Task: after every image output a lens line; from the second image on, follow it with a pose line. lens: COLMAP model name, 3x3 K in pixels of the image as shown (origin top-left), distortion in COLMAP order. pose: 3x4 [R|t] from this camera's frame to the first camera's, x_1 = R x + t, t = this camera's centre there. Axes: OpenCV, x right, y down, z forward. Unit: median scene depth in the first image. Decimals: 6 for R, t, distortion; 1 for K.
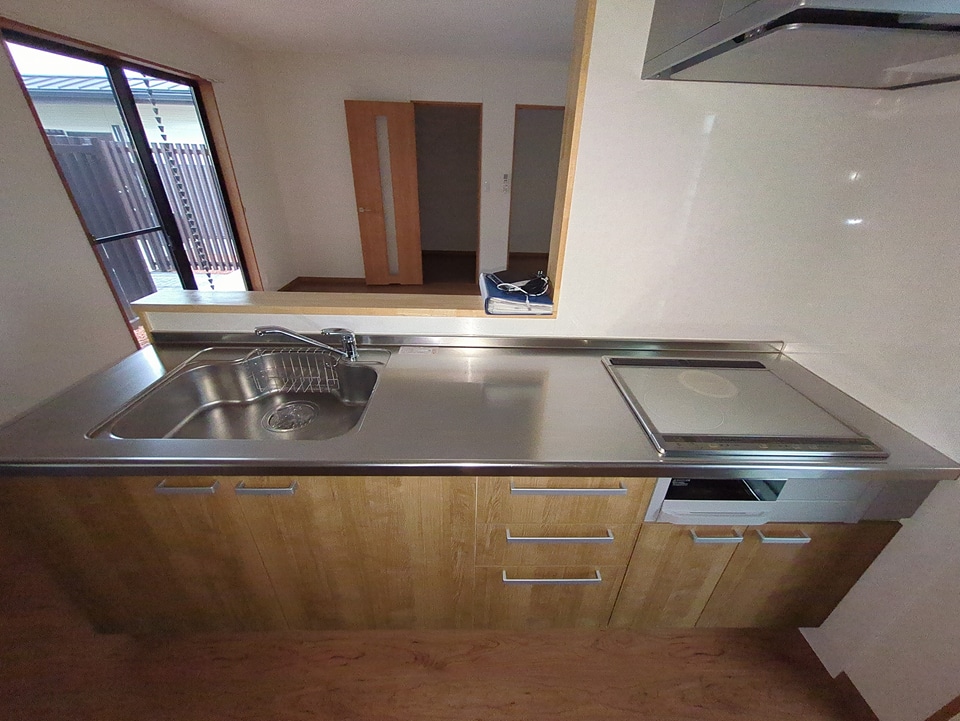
lens RADIAL K [[376.4, 0, 482.4], [0, 376.4, 362.2], [0, 0, 1]] dist [-0.000747, -0.000163]
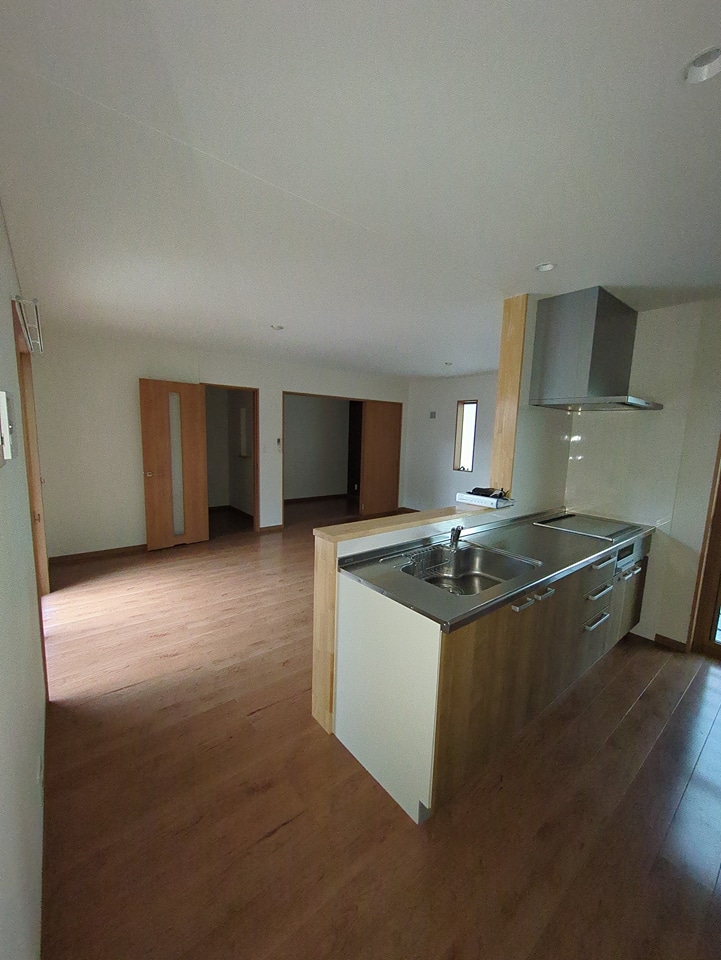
lens RADIAL K [[376.4, 0, 355.3], [0, 376.4, 484.6], [0, 0, 1]] dist [-0.000747, -0.000163]
pose [[0.794160, -0.087963, 0.601309, -0.486312], [0.281607, 0.930089, -0.235864, 0.001378], [-0.538523, 0.356647, 0.763411, -0.023250]]
